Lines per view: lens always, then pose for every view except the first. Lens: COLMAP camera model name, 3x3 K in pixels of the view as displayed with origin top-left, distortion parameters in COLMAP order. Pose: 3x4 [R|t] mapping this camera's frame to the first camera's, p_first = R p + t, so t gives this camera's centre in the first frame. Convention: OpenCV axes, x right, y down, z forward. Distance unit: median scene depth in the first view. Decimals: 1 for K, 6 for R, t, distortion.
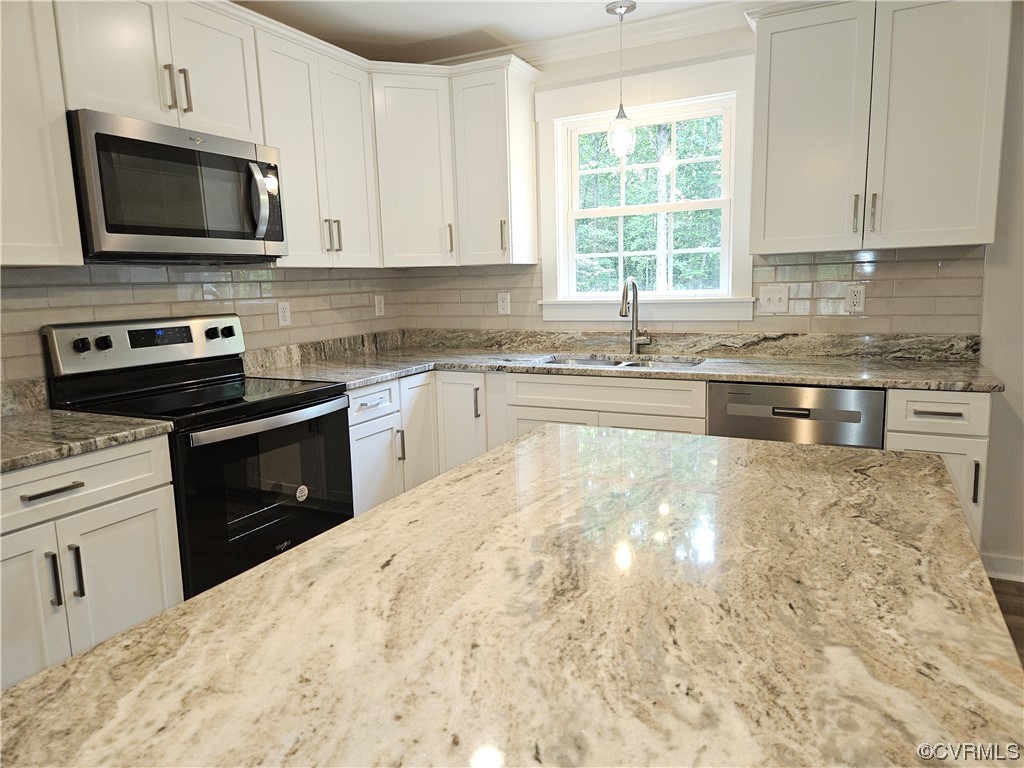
lens RADIAL K [[673.7, 0, 513.5], [0, 673.7, 385.0], [0, 0, 1]] dist [0.039929, -0.008029]
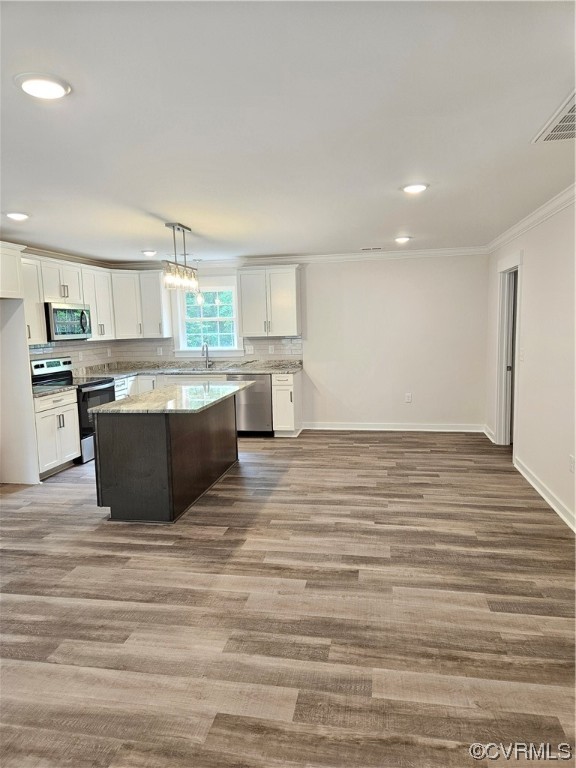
lens RADIAL K [[505.2, 0, 295.5], [0, 505.2, 385.4], [0, 0, 1]] dist [0.039929, -0.008029]
pose [[0.955311, -0.031400, 0.293930, -0.112172], [0.043196, 0.998497, -0.033724, 0.126481], [-0.292429, 0.044914, 0.955232, -1.288739]]
